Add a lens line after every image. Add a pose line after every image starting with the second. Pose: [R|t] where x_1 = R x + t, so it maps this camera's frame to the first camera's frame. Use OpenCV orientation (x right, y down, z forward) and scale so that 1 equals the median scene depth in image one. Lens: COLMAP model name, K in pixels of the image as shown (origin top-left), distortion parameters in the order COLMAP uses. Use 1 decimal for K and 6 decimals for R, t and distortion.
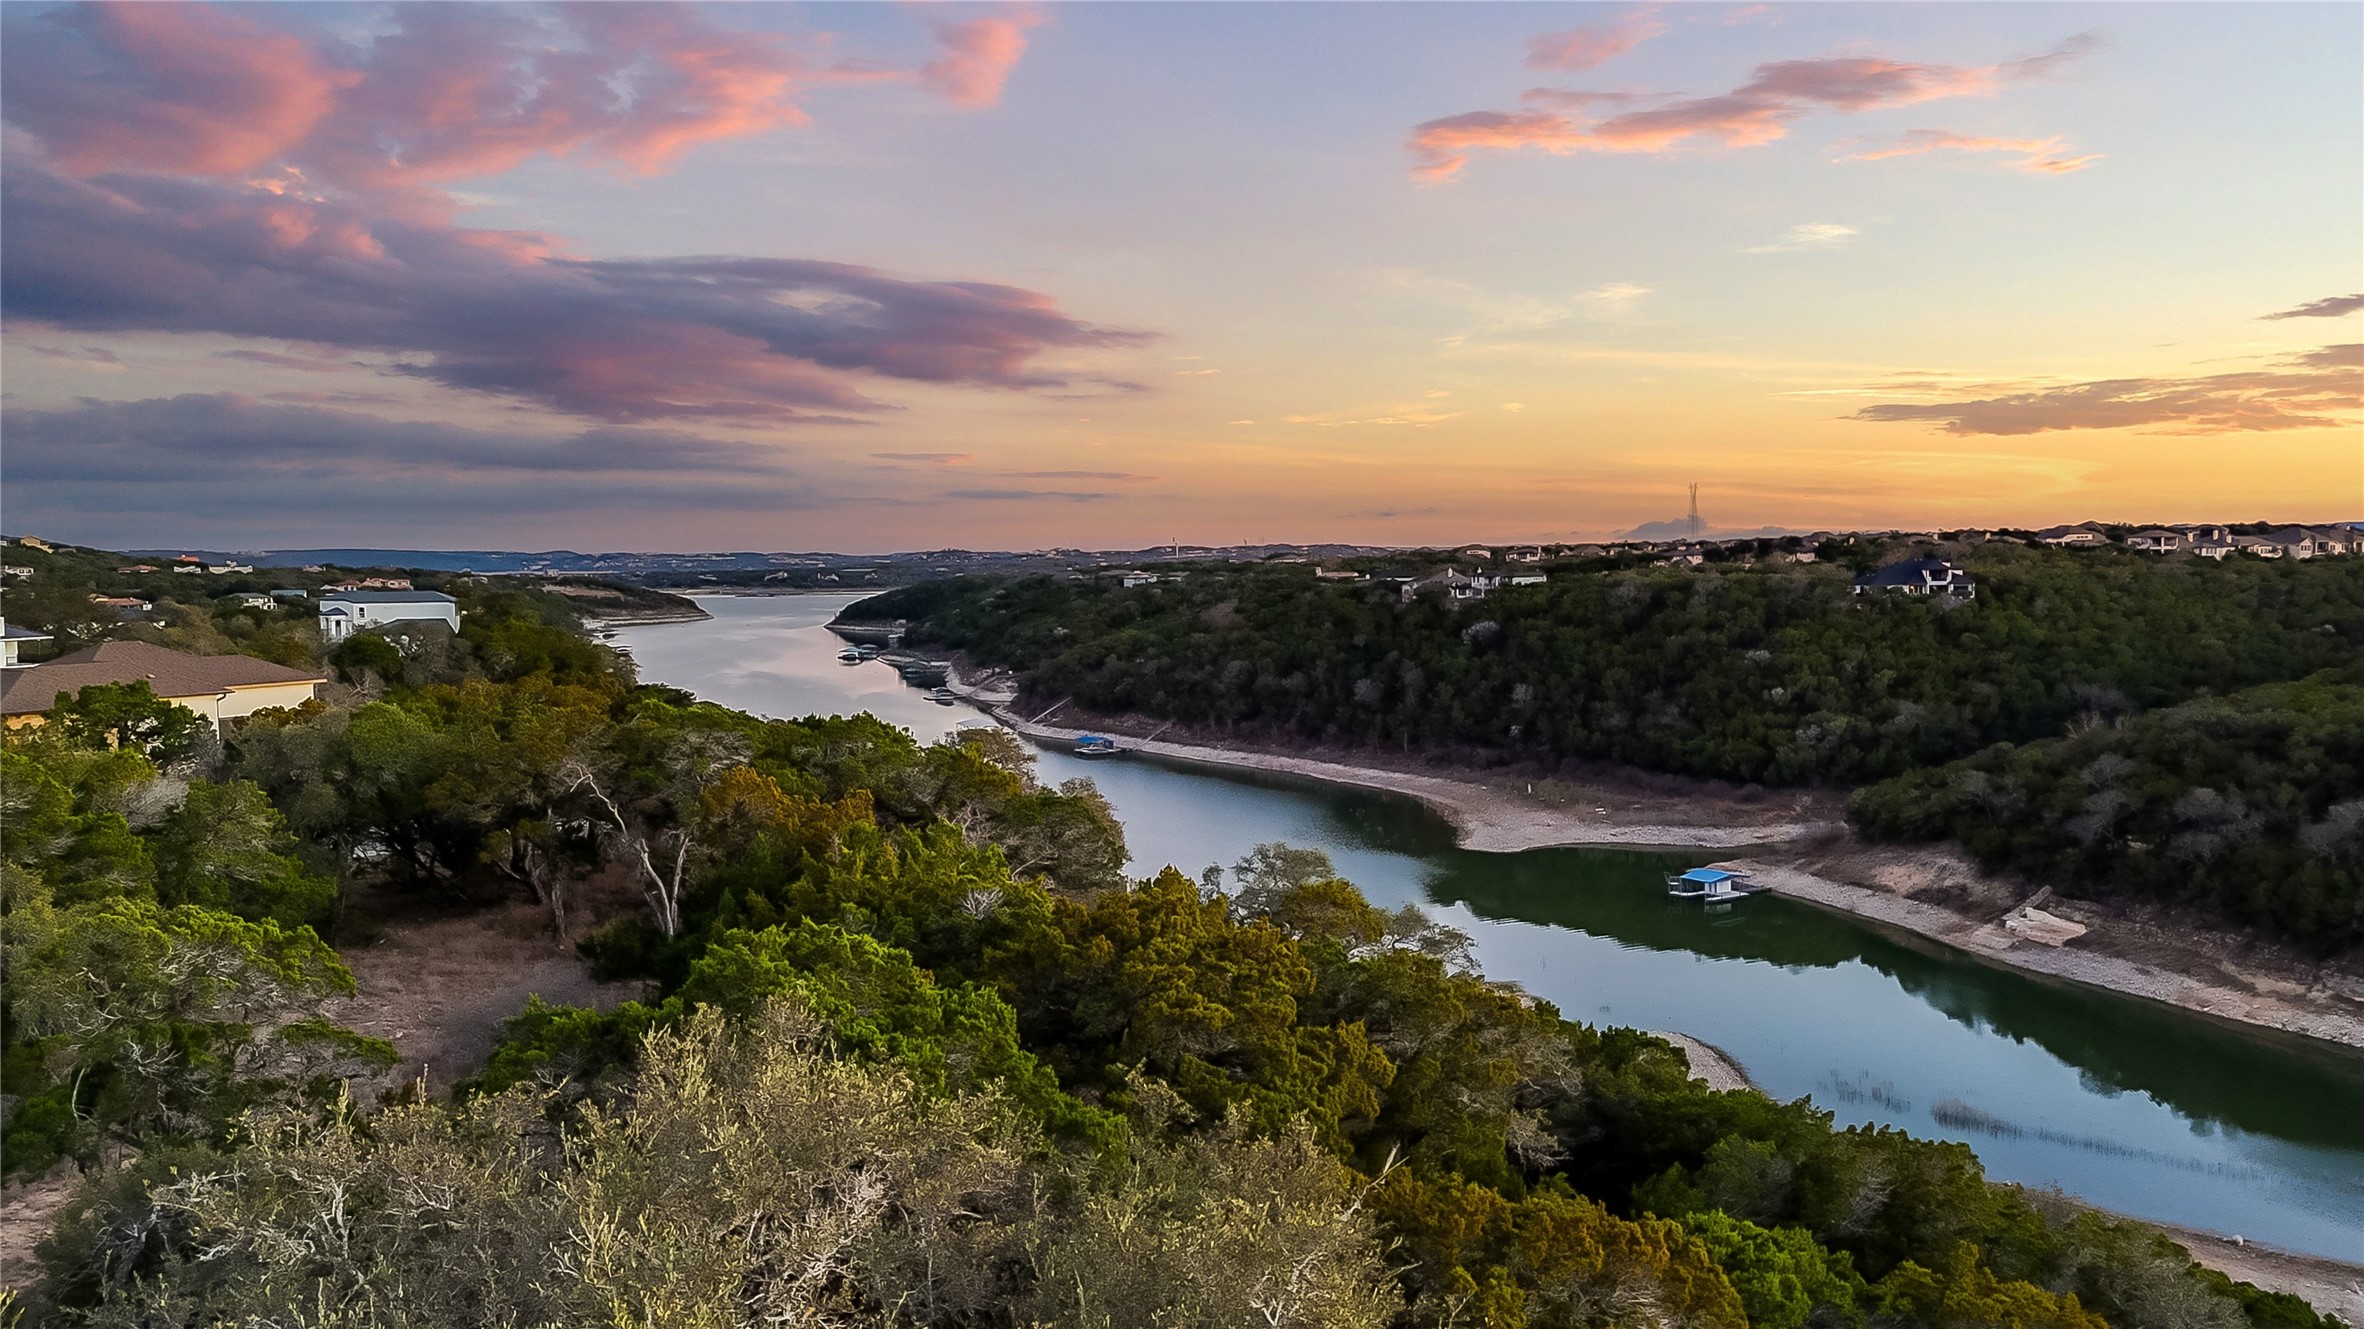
lens RADIAL K [[1805.7, 0, 1177.6], [0, 1805.7, 625.8], [0, 0, 1]] dist [0.069411, -0.068457]
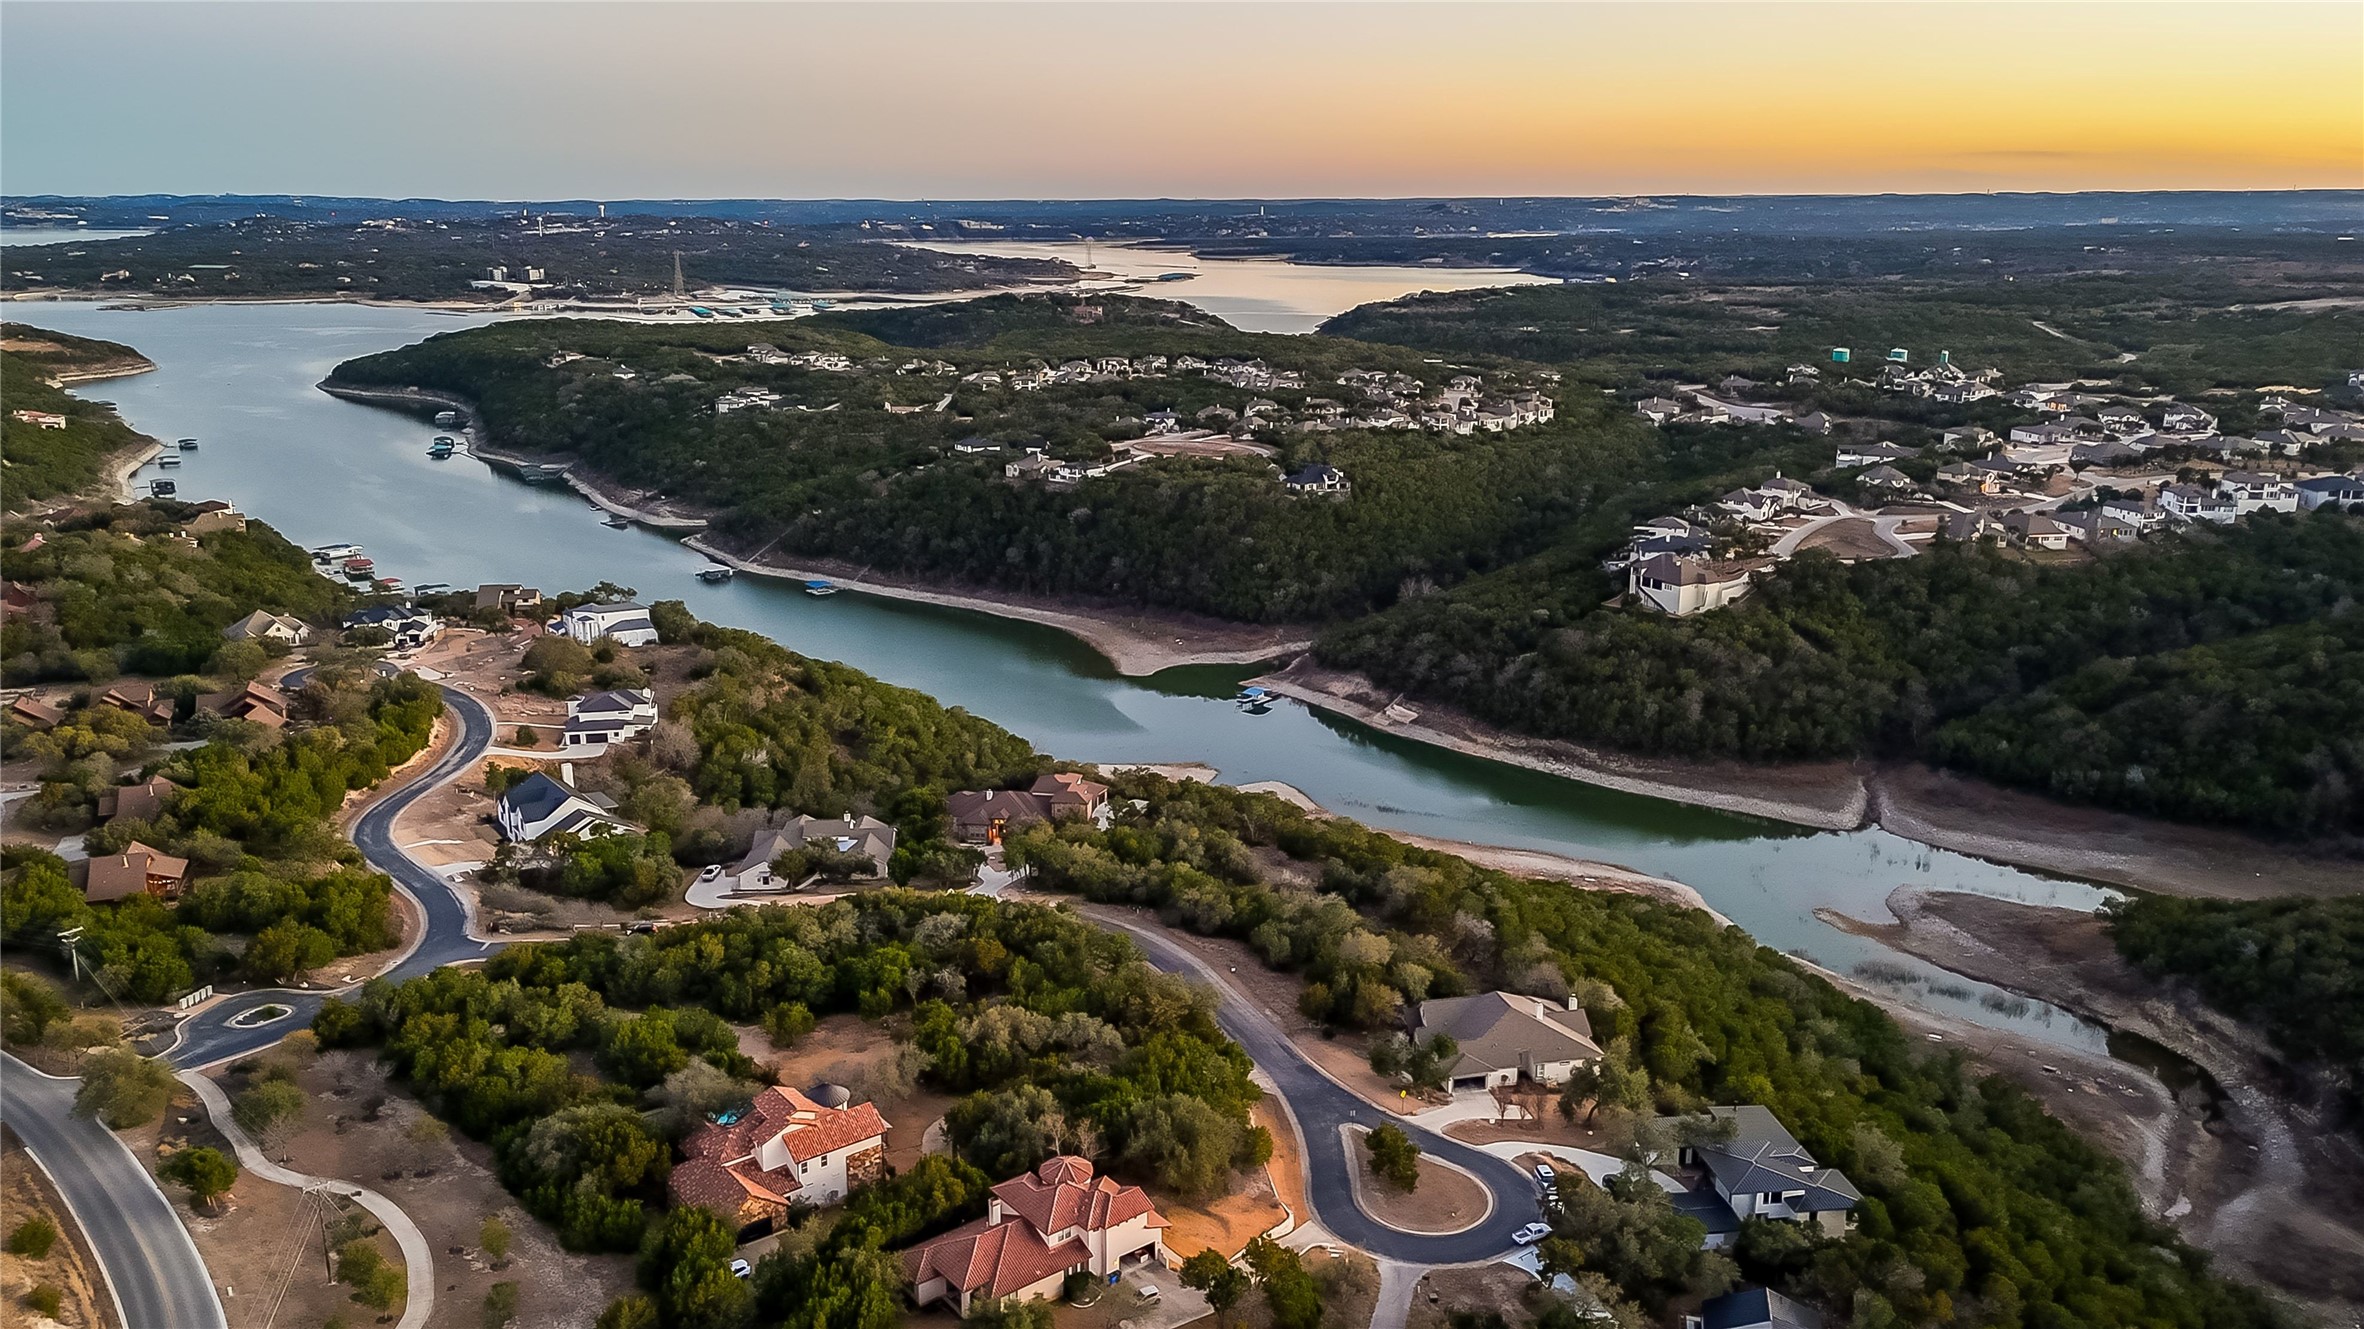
lens RADIAL K [[1753.2, 0, 1170.6], [0, 1753.2, 667.1], [0, 0, 1]] dist [0.097936, -0.114177]
pose [[0.937222, -0.075119, 0.340546, -0.352914], [0.000287, 0.976691, 0.214652, -0.234417], [-0.348732, -0.201079, 0.915398, -0.591234]]
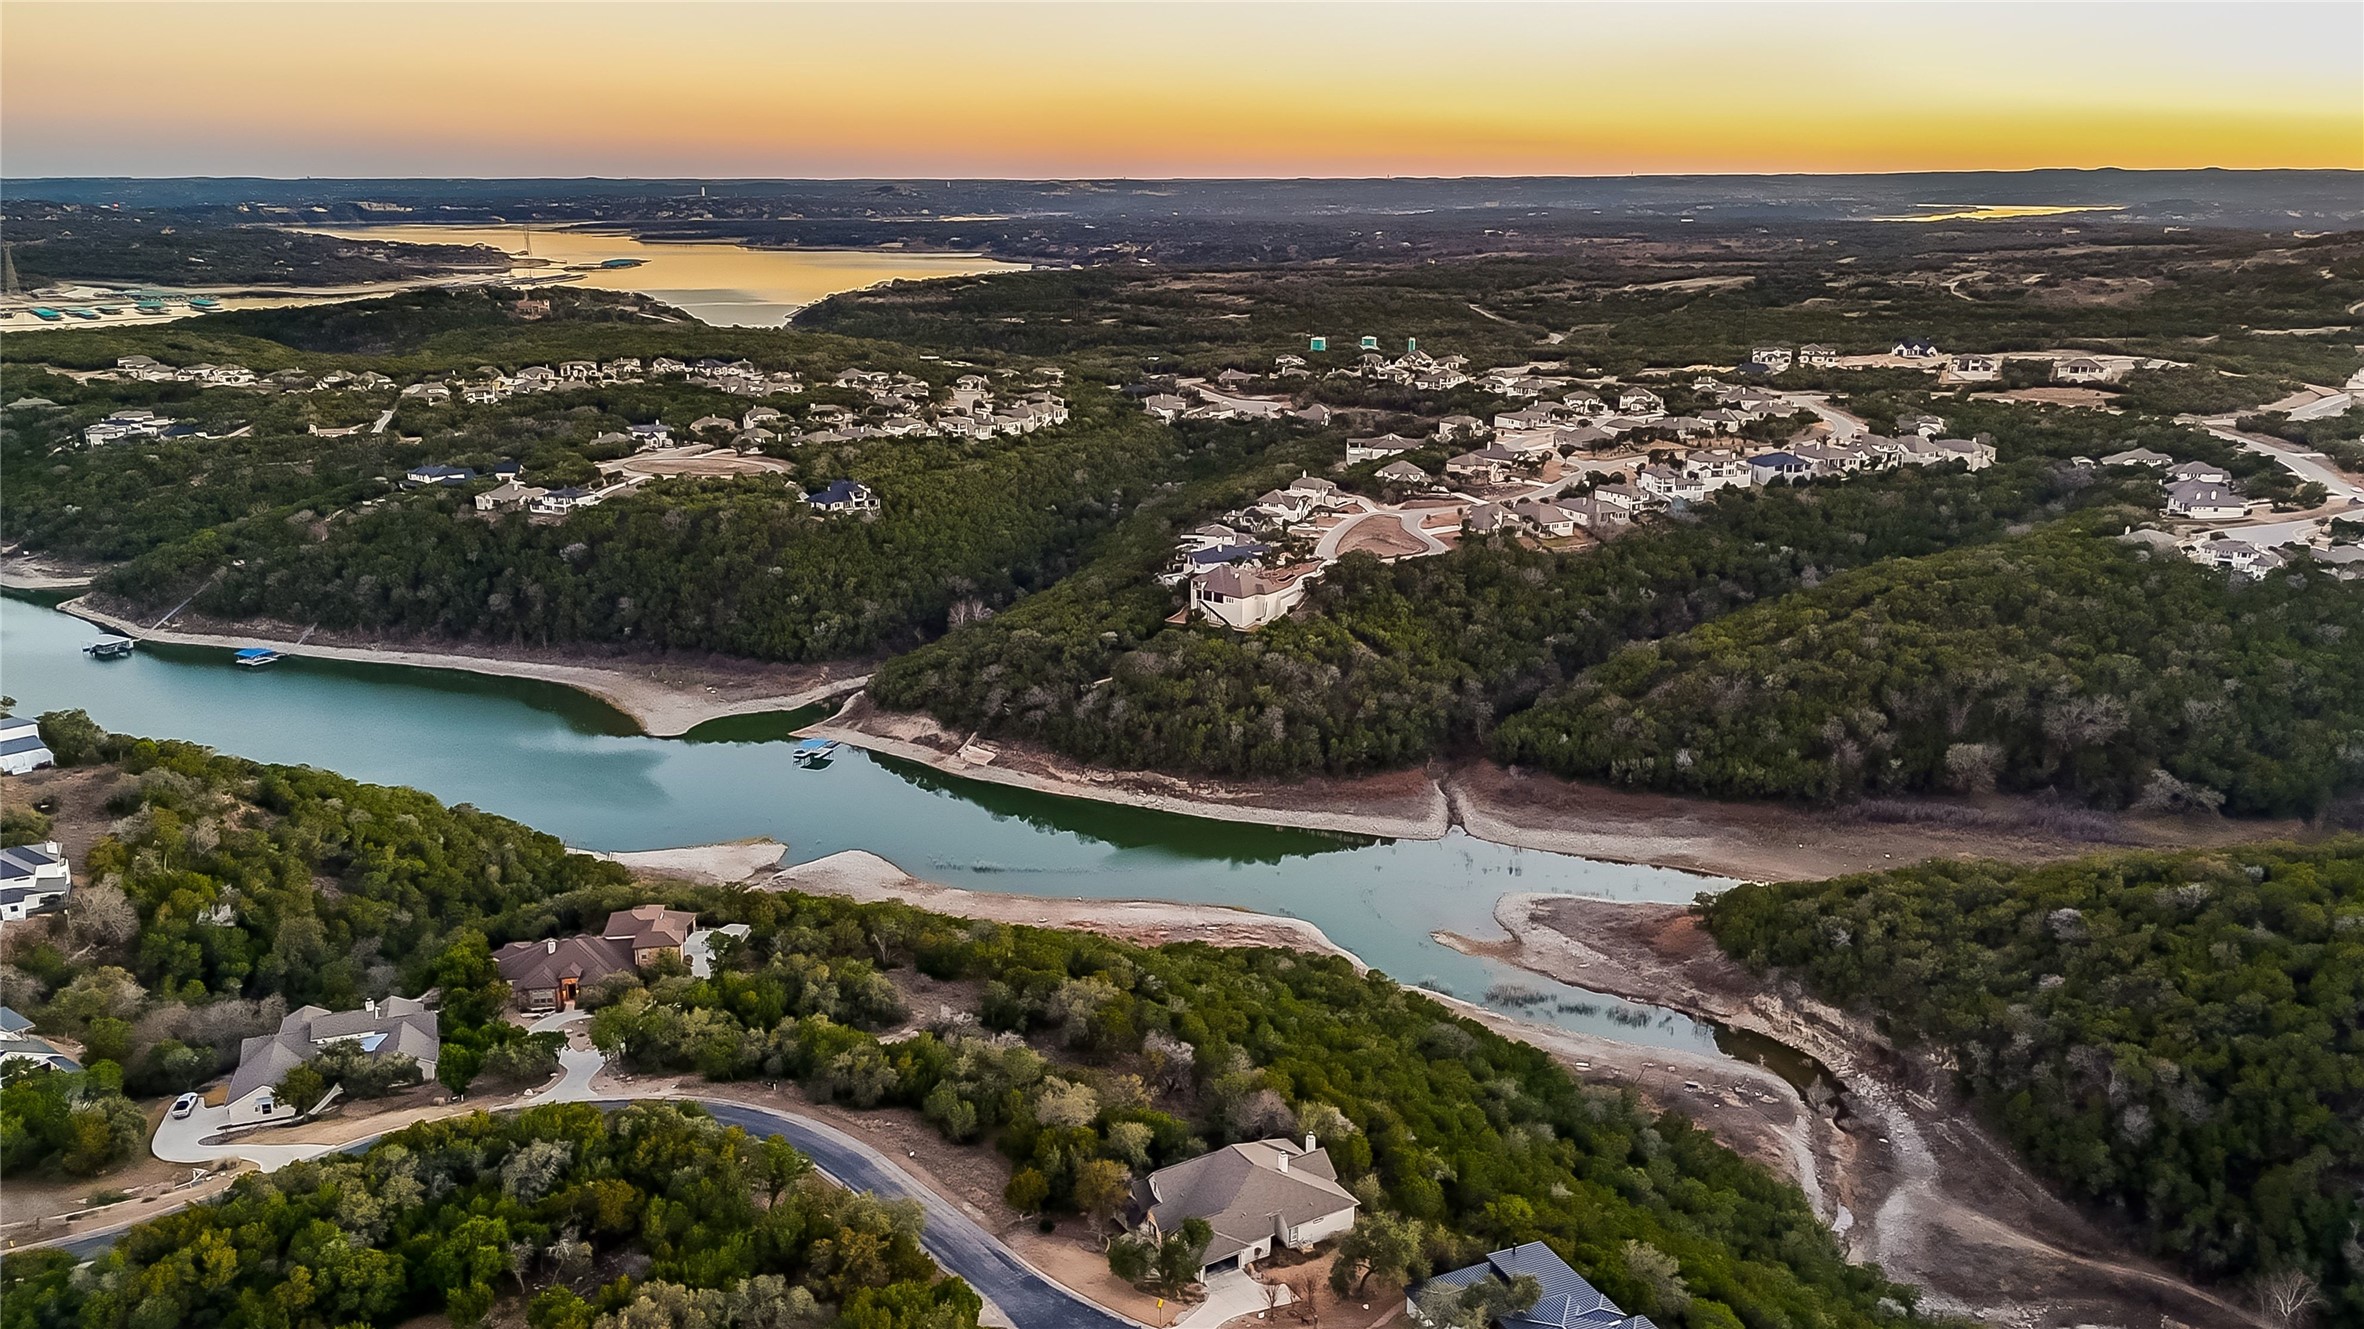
lens RADIAL K [[1753.2, 0, 1170.6], [0, 1753.2, 667.1], [0, 0, 1]] dist [0.097936, -0.114177]
pose [[0.791650, -0.149784, 0.592330, -0.356590], [0.014725, 0.973879, 0.226588, -0.255395], [-0.610798, -0.170656, 0.773177, -0.470445]]
